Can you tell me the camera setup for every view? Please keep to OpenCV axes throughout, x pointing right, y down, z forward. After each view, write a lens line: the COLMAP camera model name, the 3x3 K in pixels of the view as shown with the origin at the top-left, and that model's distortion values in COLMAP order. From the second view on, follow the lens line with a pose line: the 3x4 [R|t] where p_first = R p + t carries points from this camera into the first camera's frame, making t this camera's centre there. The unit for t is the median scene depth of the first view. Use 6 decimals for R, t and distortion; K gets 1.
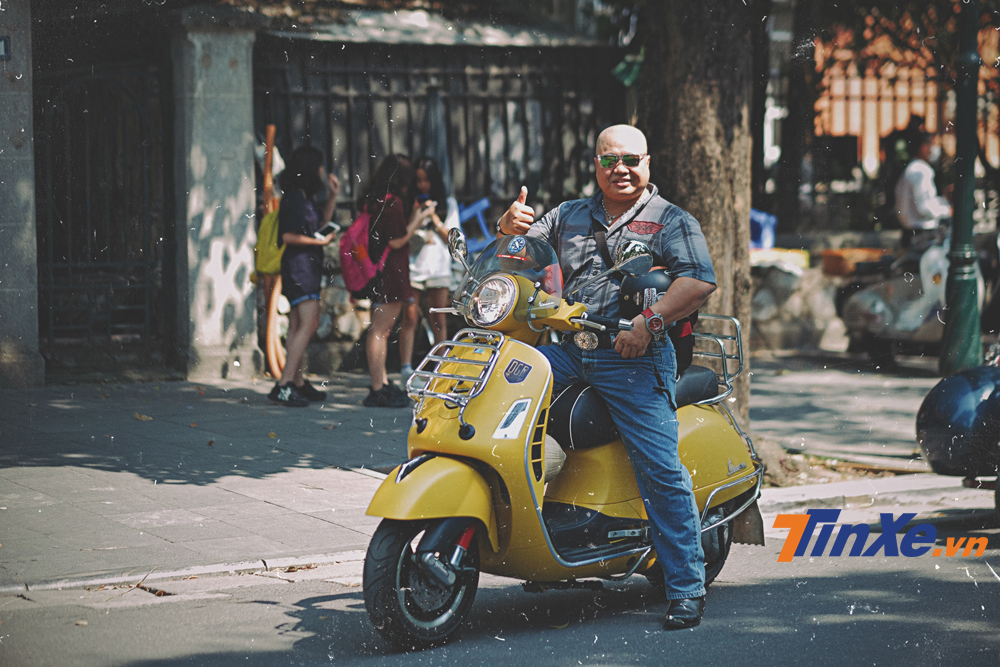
lens RADIAL K [[2461.1, 0, 498.5], [0, 2461.1, 331.2], [0, 0, 1]] dist [0.020172, 0.000000]
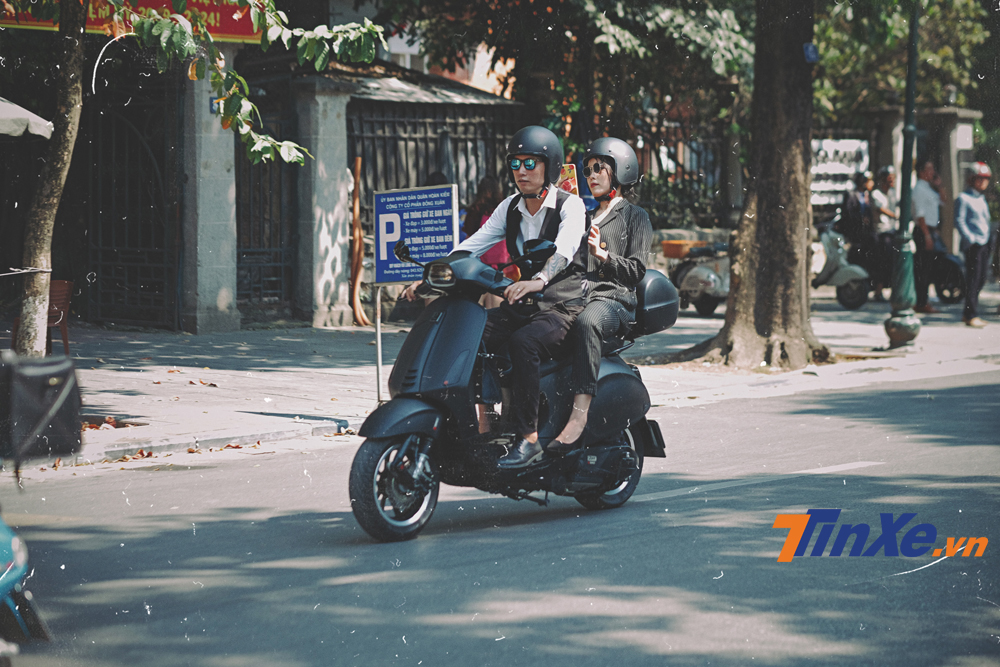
lens RADIAL K [[2461.1, 0, 500.9], [0, 2461.1, 343.7], [0, 0, 1]] dist [0.020172, 0.000000]
pose [[0.952134, -0.014737, 0.305327, -0.475506], [0.014950, 0.999887, 0.001639, 0.029380], [-0.305316, 0.003004, 0.952246, -0.461900]]
